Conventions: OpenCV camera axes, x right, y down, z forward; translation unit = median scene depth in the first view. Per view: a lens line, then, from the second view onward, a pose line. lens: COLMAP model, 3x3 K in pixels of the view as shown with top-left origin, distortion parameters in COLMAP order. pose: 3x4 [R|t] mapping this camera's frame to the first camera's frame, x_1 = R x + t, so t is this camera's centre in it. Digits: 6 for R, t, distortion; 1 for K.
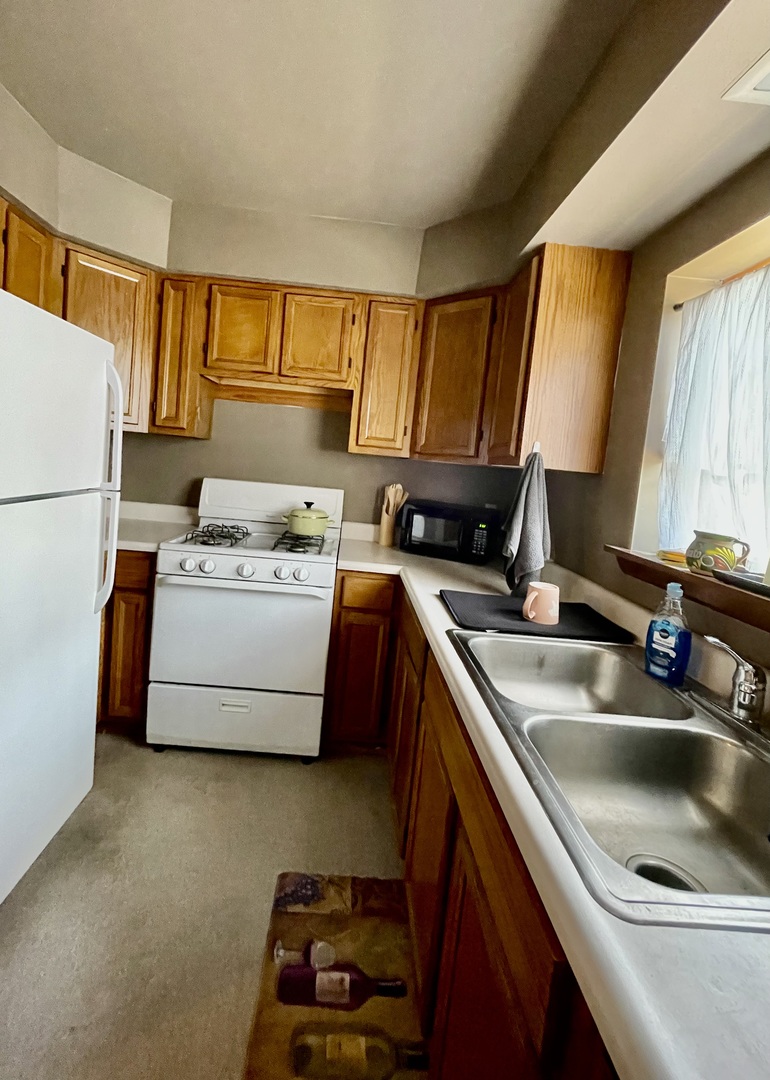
lens RADIAL K [[467.6, 0, 355.1], [0, 467.6, 495.7], [0, 0, 1]] dist [-0.001099, -0.000073]
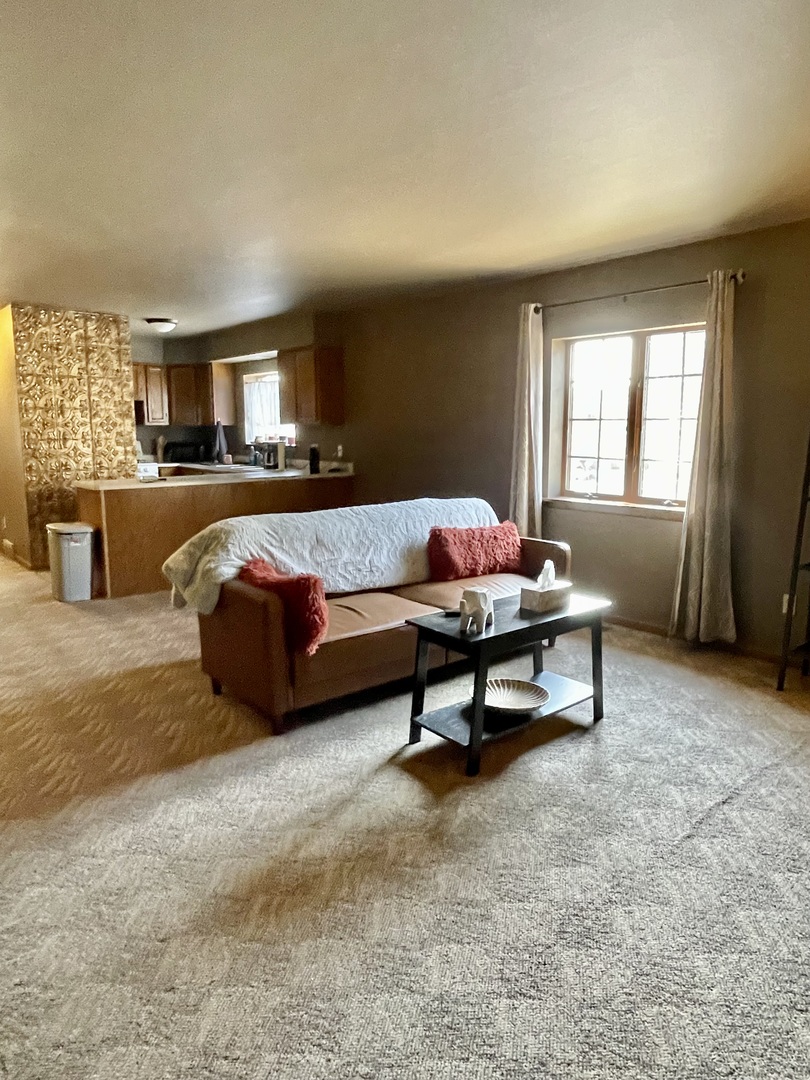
lens RADIAL K [[695.7, 0, 406.6], [0, 695.7, 536.3], [0, 0, 1]] dist [0.000124, -0.000139]
pose [[0.764090, -0.193481, 0.615412, -1.395864], [0.121077, 0.980023, 0.157784, 0.074703], [-0.633646, -0.046049, 0.772252, -2.894672]]
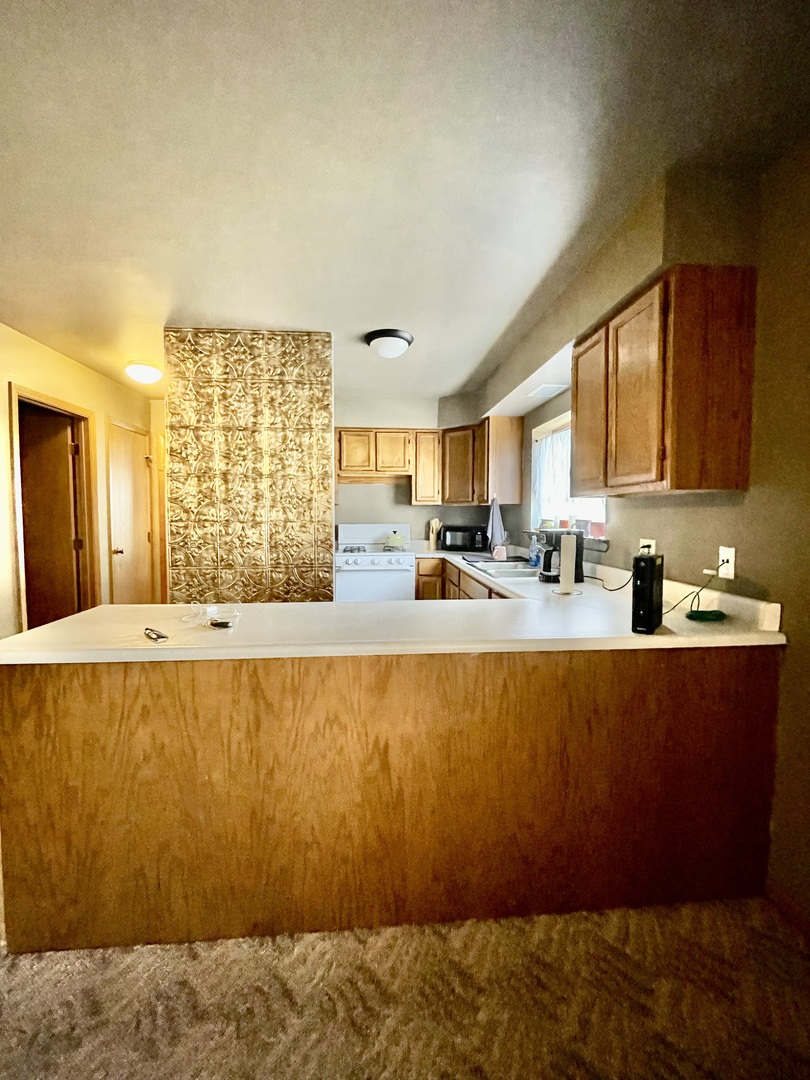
lens RADIAL K [[433.5, 0, 405.6], [0, 433.5, 548.7], [0, 0, 1]] dist [-0.003020, 0.000104]
pose [[0.992858, -0.101280, 0.063045, -0.190887], [0.100467, 0.994813, 0.015945, 0.068544], [-0.064333, -0.009497, 0.997883, -0.943557]]
